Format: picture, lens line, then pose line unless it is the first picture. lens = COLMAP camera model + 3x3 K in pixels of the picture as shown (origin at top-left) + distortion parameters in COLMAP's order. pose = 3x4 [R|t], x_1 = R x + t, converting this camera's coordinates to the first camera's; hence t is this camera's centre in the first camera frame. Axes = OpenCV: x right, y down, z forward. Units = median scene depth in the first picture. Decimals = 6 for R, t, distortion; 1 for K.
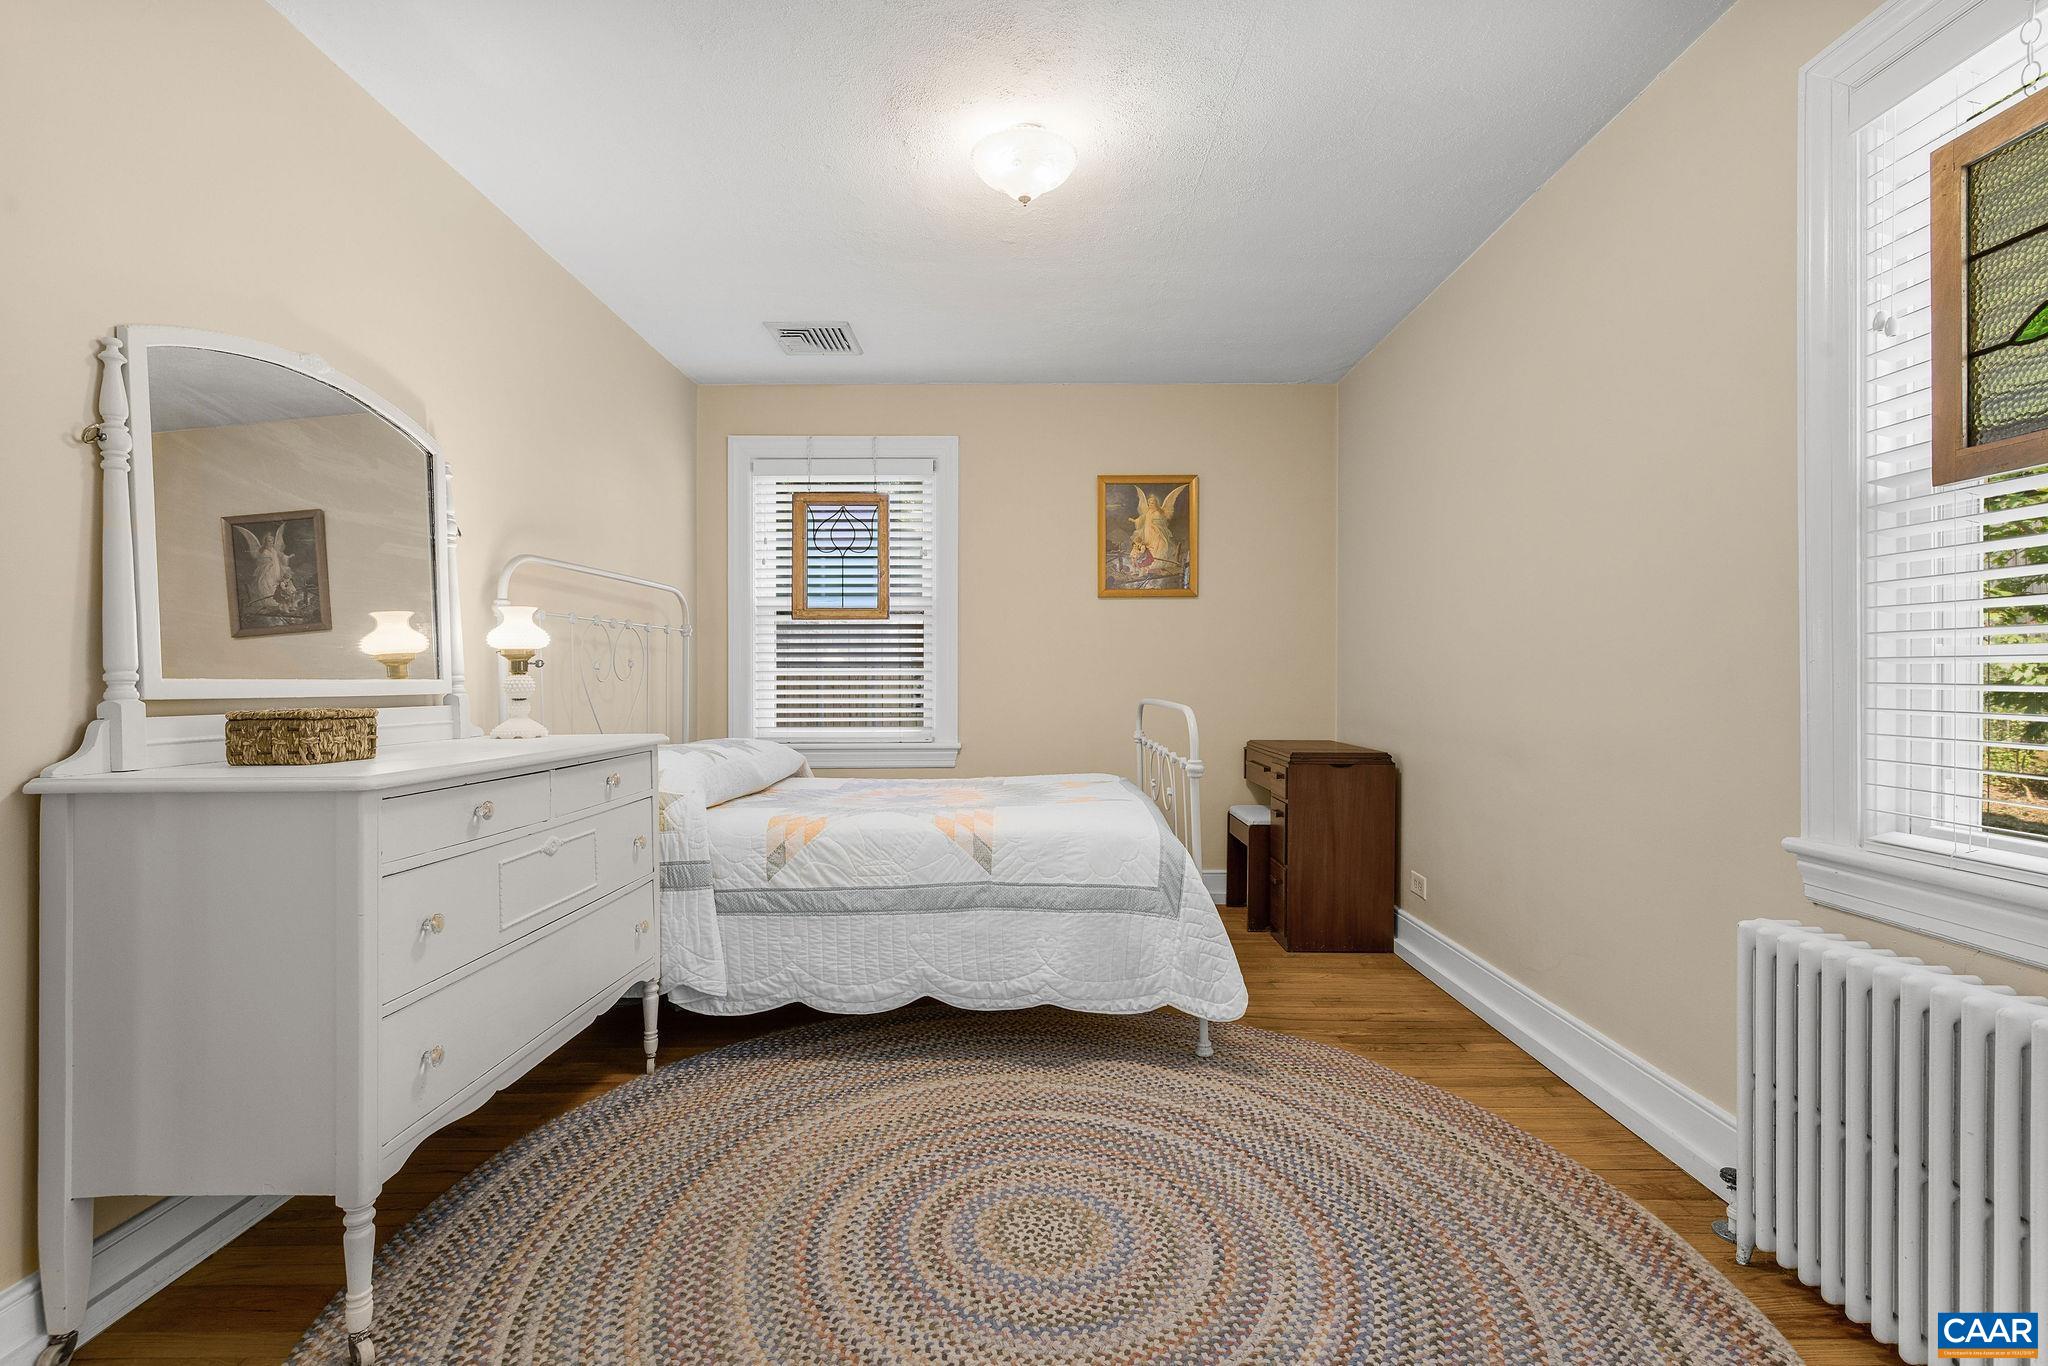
lens RADIAL K [[869.2, 0, 1063.5], [0, 869.2, 683.5], [0, 0, 1]] dist [-0.000514, -0.000090]
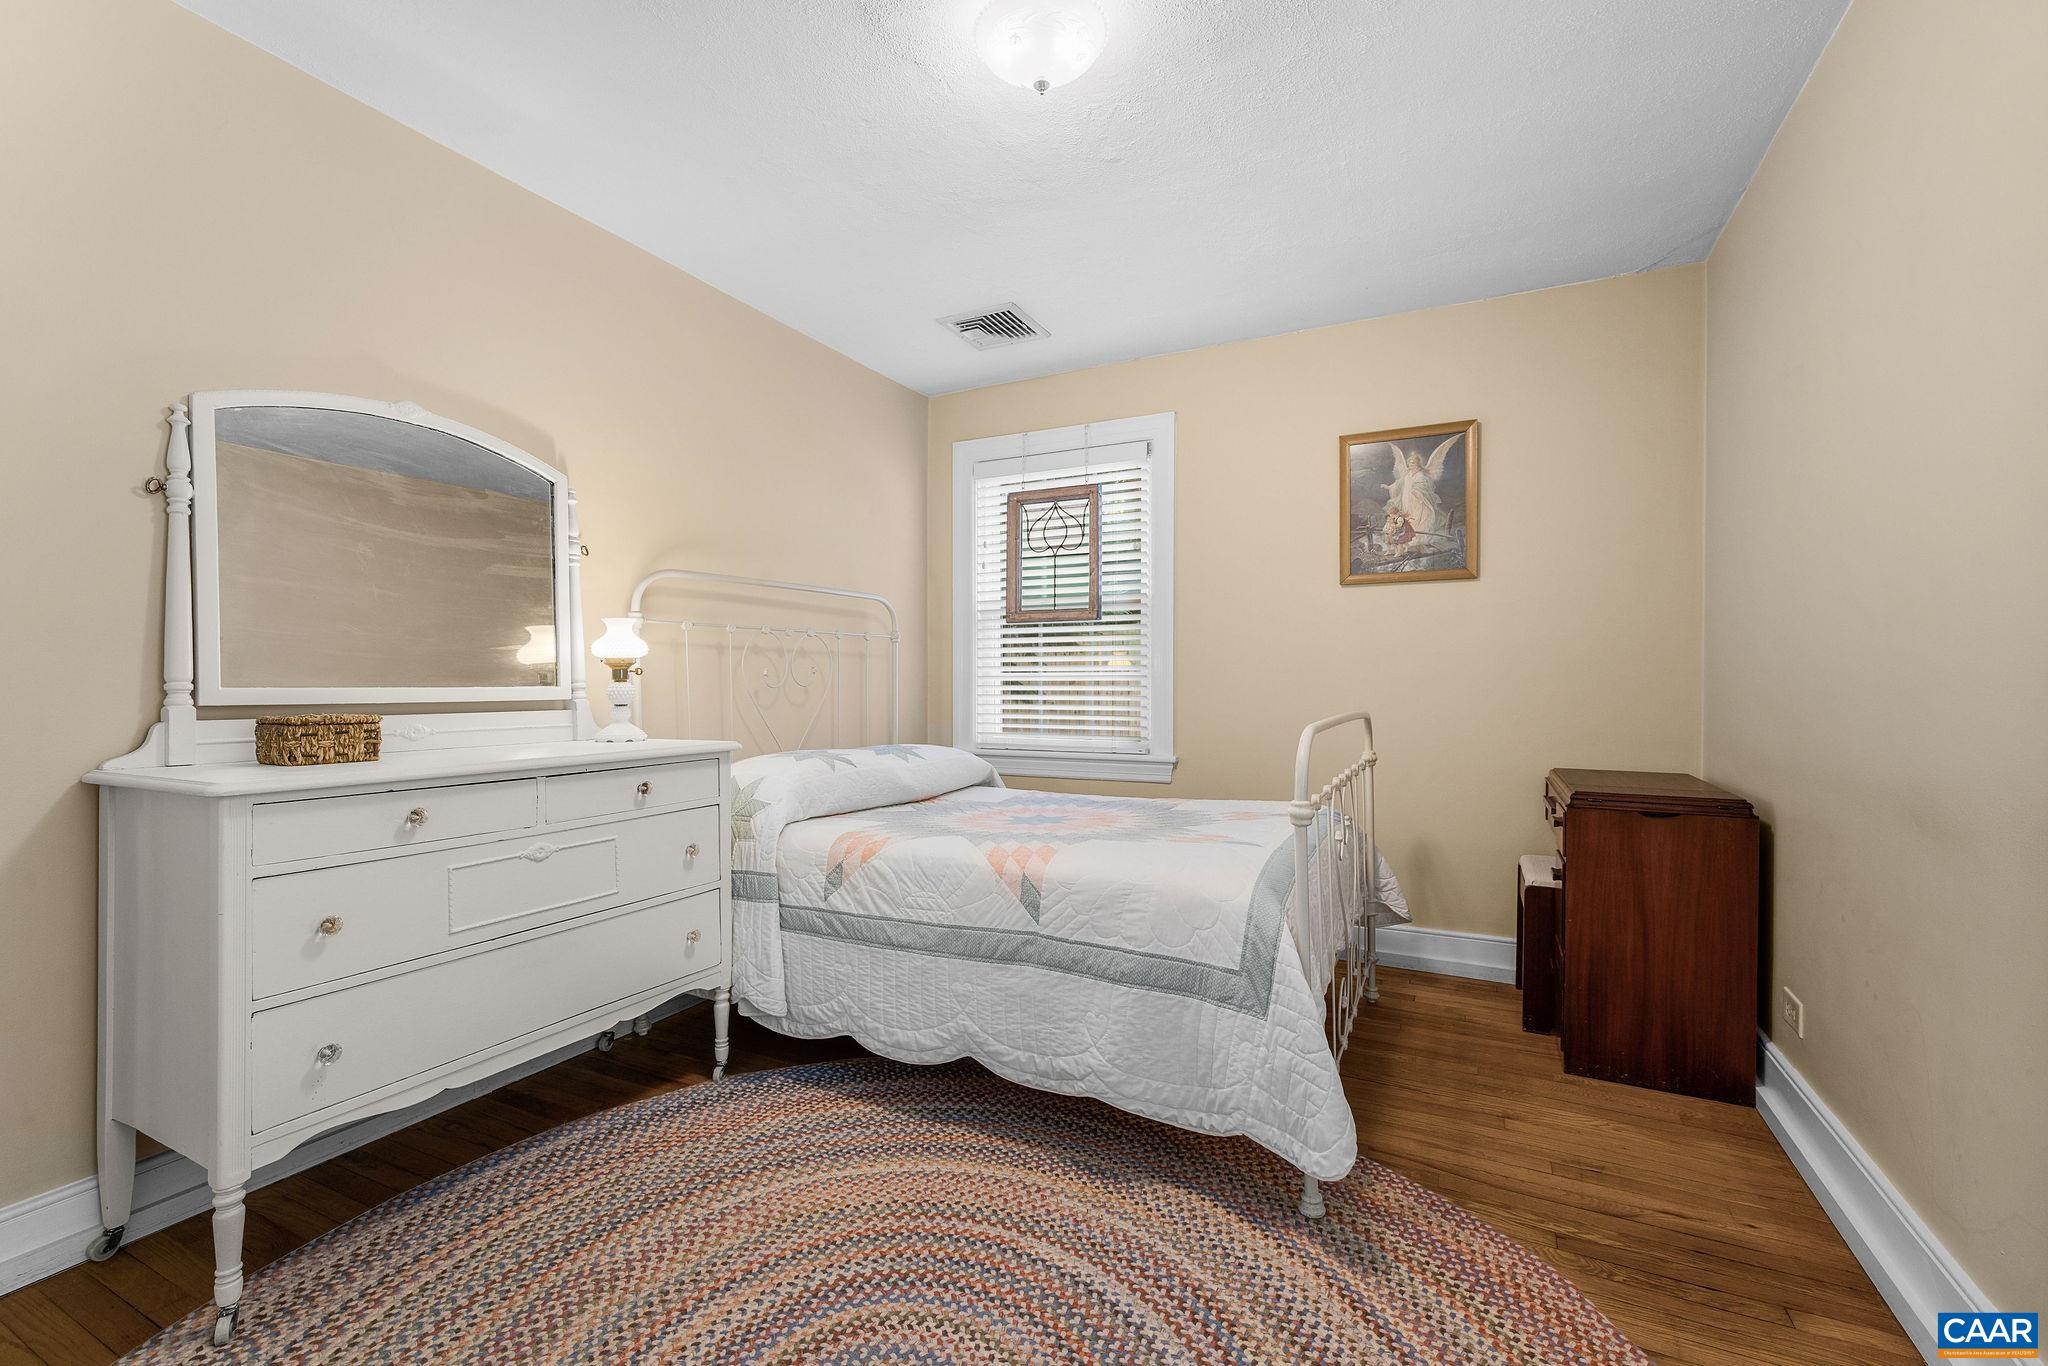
lens RADIAL K [[869.2, 0, 1025.9], [0, 869.2, 687.1], [0, 0, 1]] dist [-0.000514, -0.000090]
pose [[0.891979, 0.003717, -0.452061, 0.279743], [-0.003100, 0.999993, 0.002105, -0.007394], [0.452065, -0.000477, 0.891985, 0.259566]]
